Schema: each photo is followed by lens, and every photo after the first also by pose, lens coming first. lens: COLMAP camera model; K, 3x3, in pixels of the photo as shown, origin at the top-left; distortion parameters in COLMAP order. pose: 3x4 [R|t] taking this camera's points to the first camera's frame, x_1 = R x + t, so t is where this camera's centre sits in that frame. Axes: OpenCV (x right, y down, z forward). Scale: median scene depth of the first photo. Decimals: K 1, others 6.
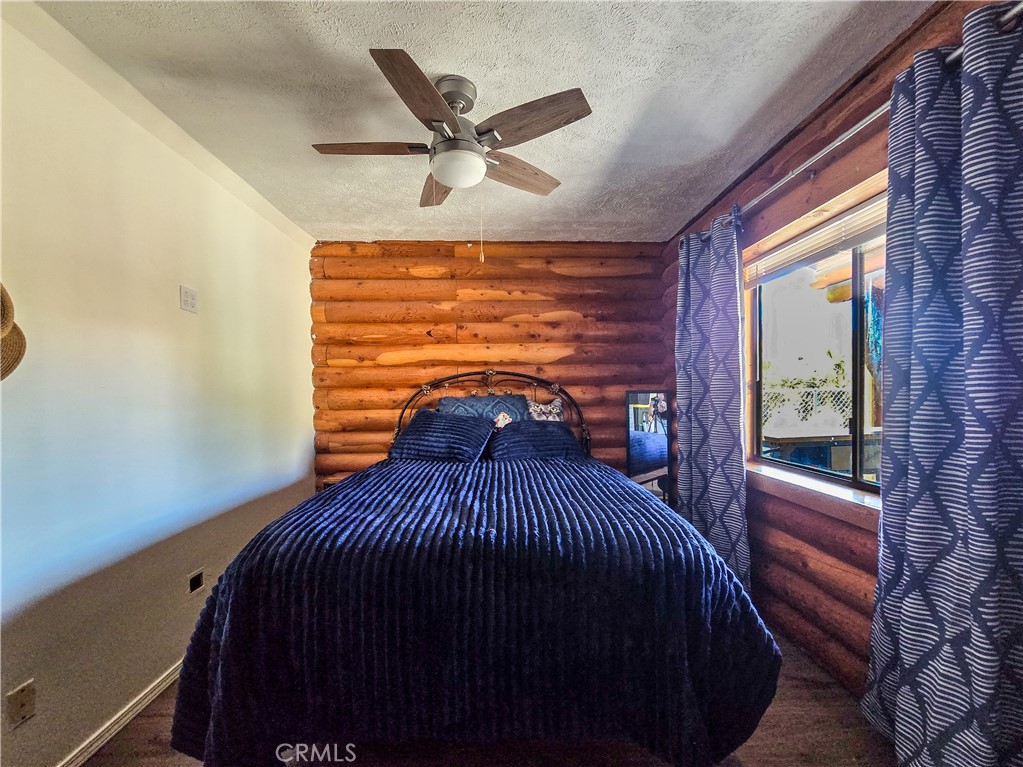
lens RADIAL K [[416.4, 0, 512.9], [0, 416.4, 385.6], [0, 0, 1]] dist [-0.000315, -0.000093]
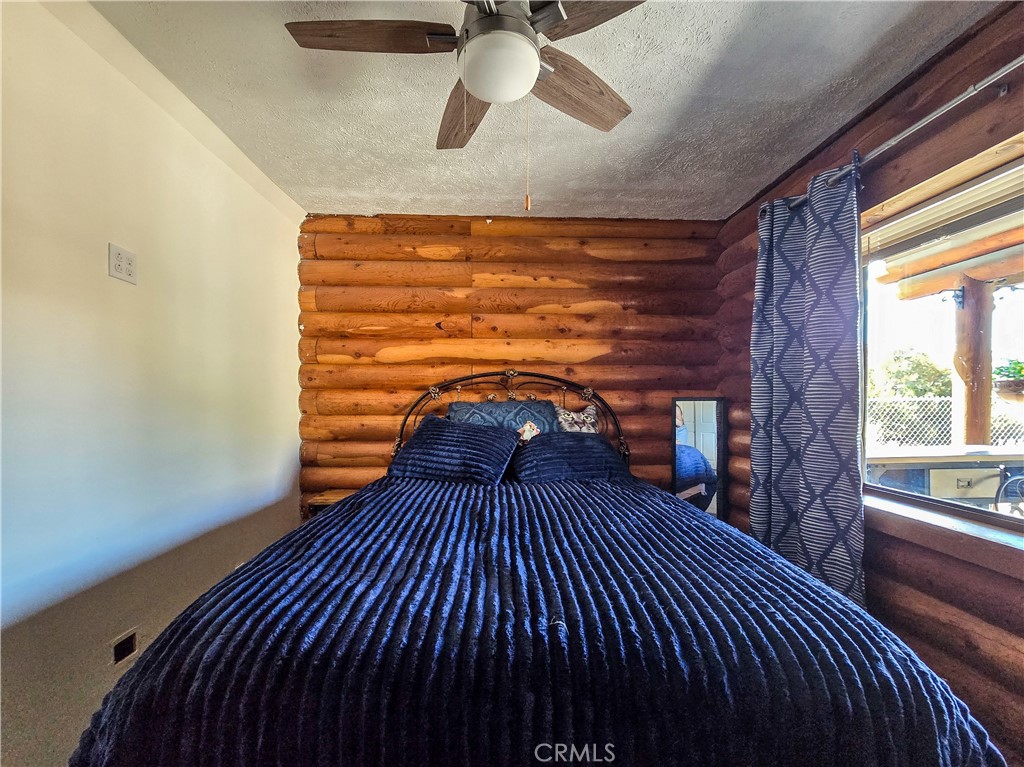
lens RADIAL K [[416.8, 0, 510.2], [0, 416.8, 385.8], [0, 0, 1]] dist [-0.000315, -0.000093]
pose [[0.999878, 0.014784, -0.005057, -0.072126], [-0.014848, 0.999806, -0.012908, 0.006903], [0.004865, 0.012981, 0.999904, 0.228047]]
